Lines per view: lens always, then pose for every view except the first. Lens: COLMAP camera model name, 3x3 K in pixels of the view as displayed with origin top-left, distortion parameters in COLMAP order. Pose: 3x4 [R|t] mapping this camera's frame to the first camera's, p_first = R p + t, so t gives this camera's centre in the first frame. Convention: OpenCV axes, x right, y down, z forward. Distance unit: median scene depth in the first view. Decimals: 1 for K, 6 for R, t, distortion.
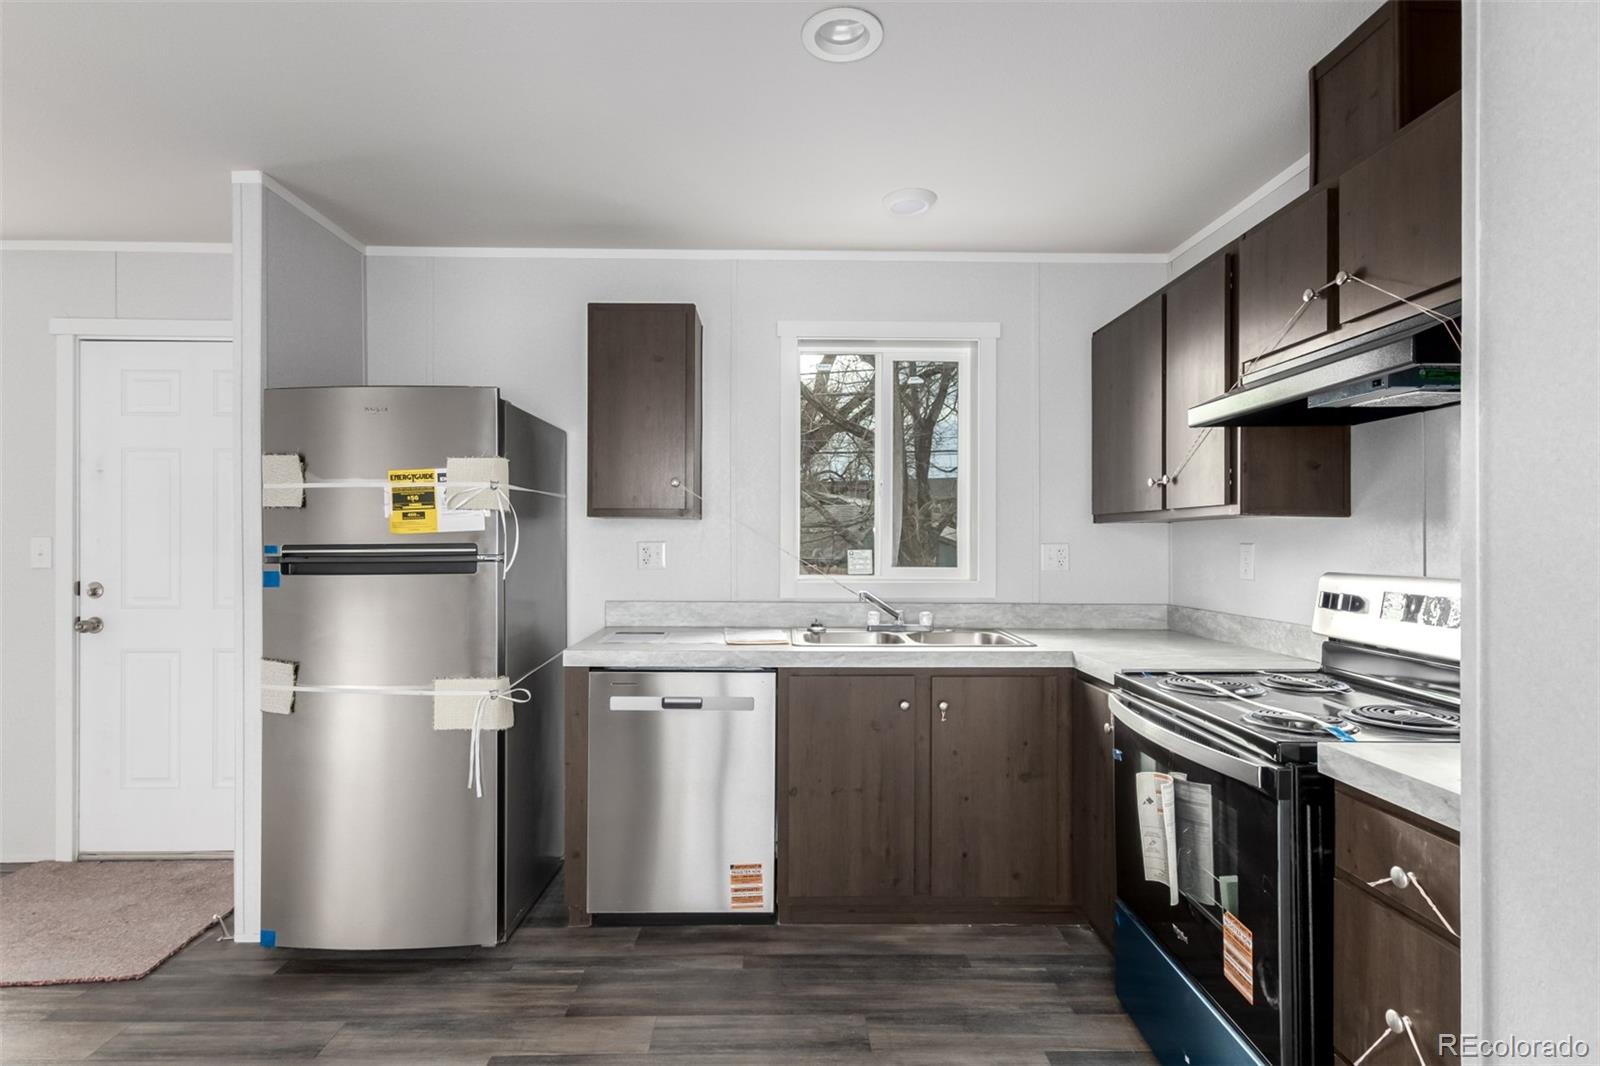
lens RADIAL K [[790.9, 0, 793.8], [0, 790.9, 536.5], [0, 0, 1]] dist [0.019039, 0.000199]
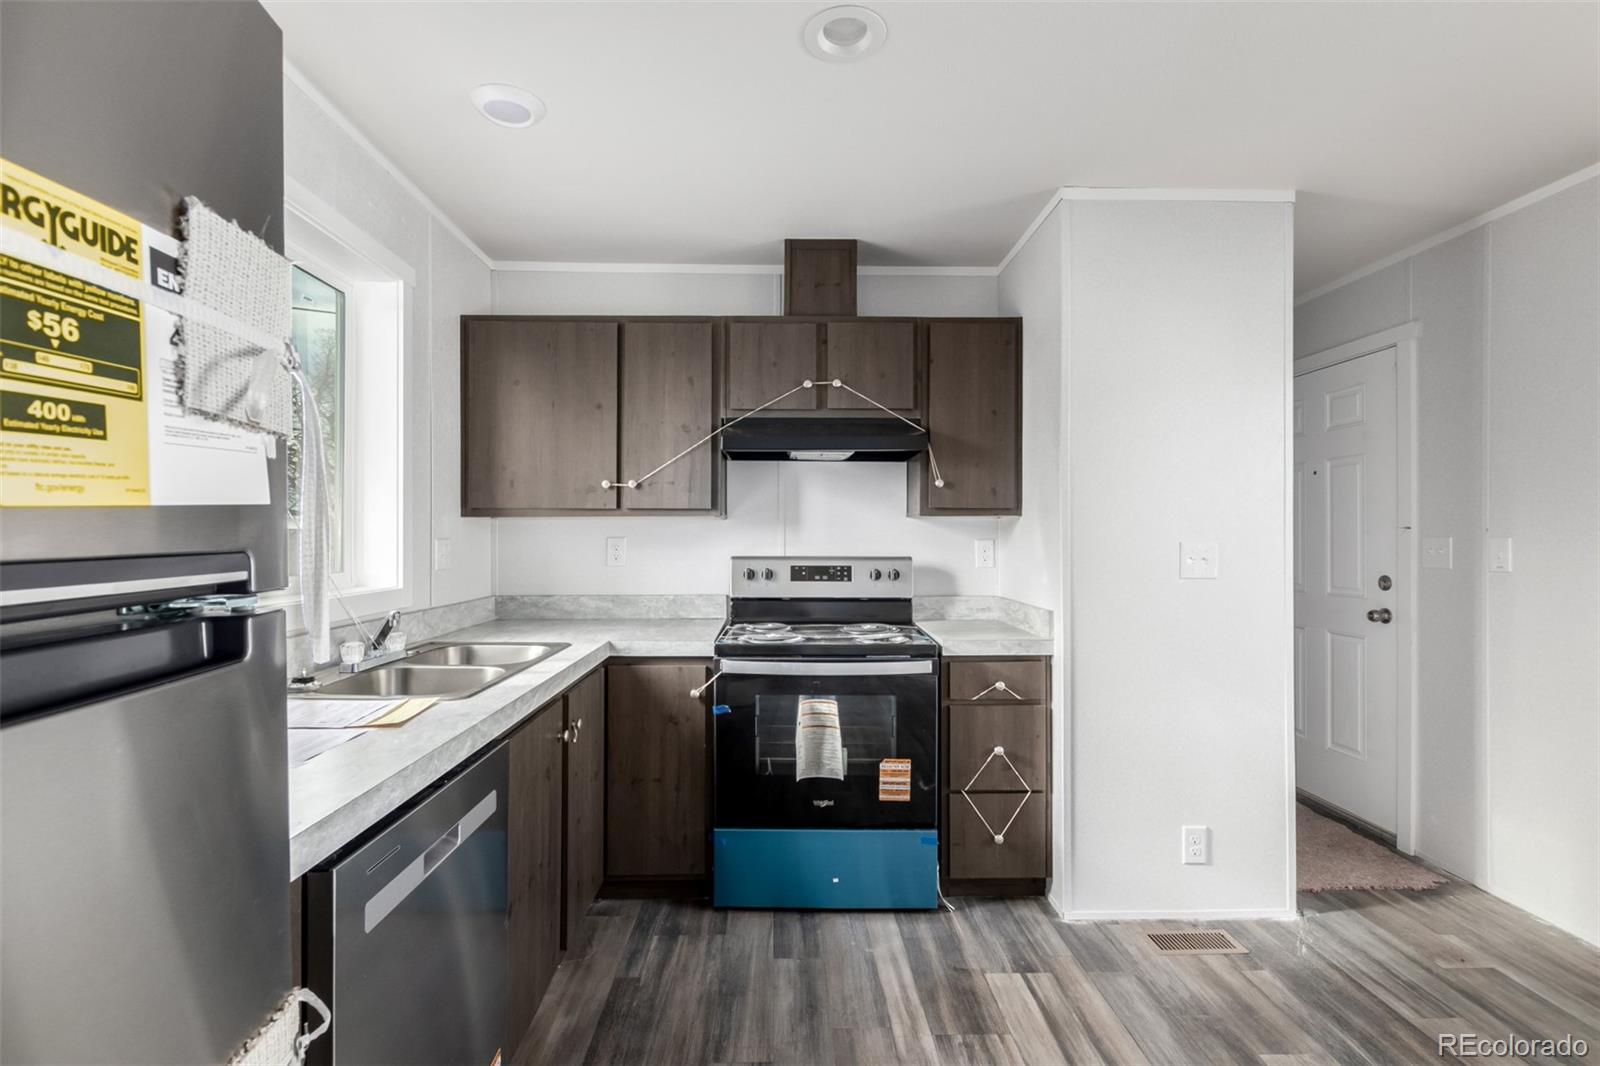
lens RADIAL K [[730.1, 0, 795.3], [0, 730.1, 533.8], [0, 0, 1]] dist [0.004294, -0.000465]
pose [[-0.008571, 0.000255, 0.999963, -0.655247], [-0.007643, 0.999971, -0.000320, 0.001482], [-0.999934, -0.007645, -0.008569, 0.809471]]
